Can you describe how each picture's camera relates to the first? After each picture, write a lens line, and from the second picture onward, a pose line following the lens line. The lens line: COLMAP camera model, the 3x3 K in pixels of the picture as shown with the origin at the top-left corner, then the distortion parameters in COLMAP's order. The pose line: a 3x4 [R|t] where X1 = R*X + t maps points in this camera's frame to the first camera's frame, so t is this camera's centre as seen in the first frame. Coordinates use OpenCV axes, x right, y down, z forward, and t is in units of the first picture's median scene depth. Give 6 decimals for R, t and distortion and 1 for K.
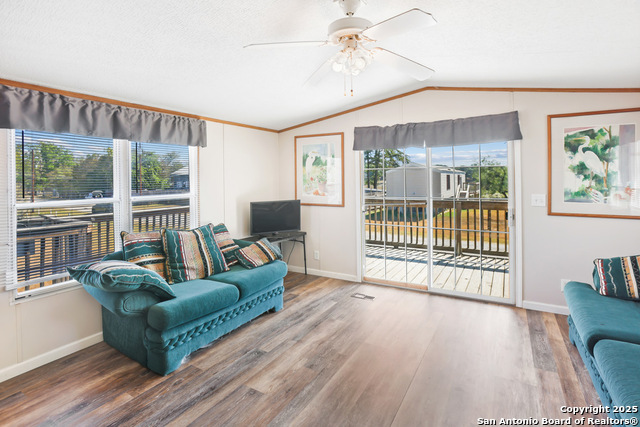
lens RADIAL K [[306.7, 0, 321.0], [0, 306.7, 214.3], [0, 0, 1]] dist [-0.018903, 0.001099]
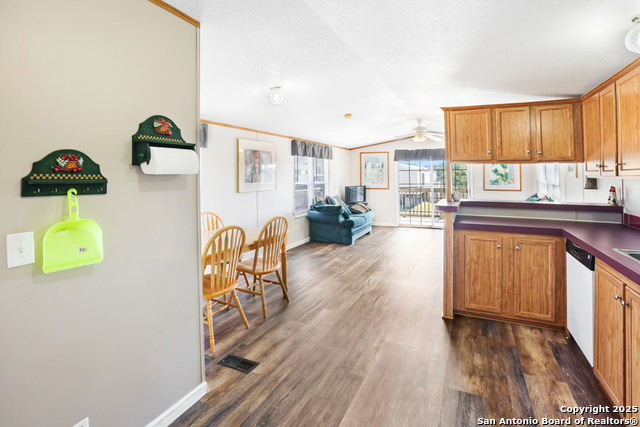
lens RADIAL K [[306.7, 0, 318.3], [0, 306.7, 209.4], [0, 0, 1]] dist [-0.018903, 0.001099]
pose [[0.995825, -0.007686, 0.090960, -0.634785], [0.008206, 0.999952, -0.005348, 0.128775], [-0.090915, 0.006072, 0.995840, -1.055508]]
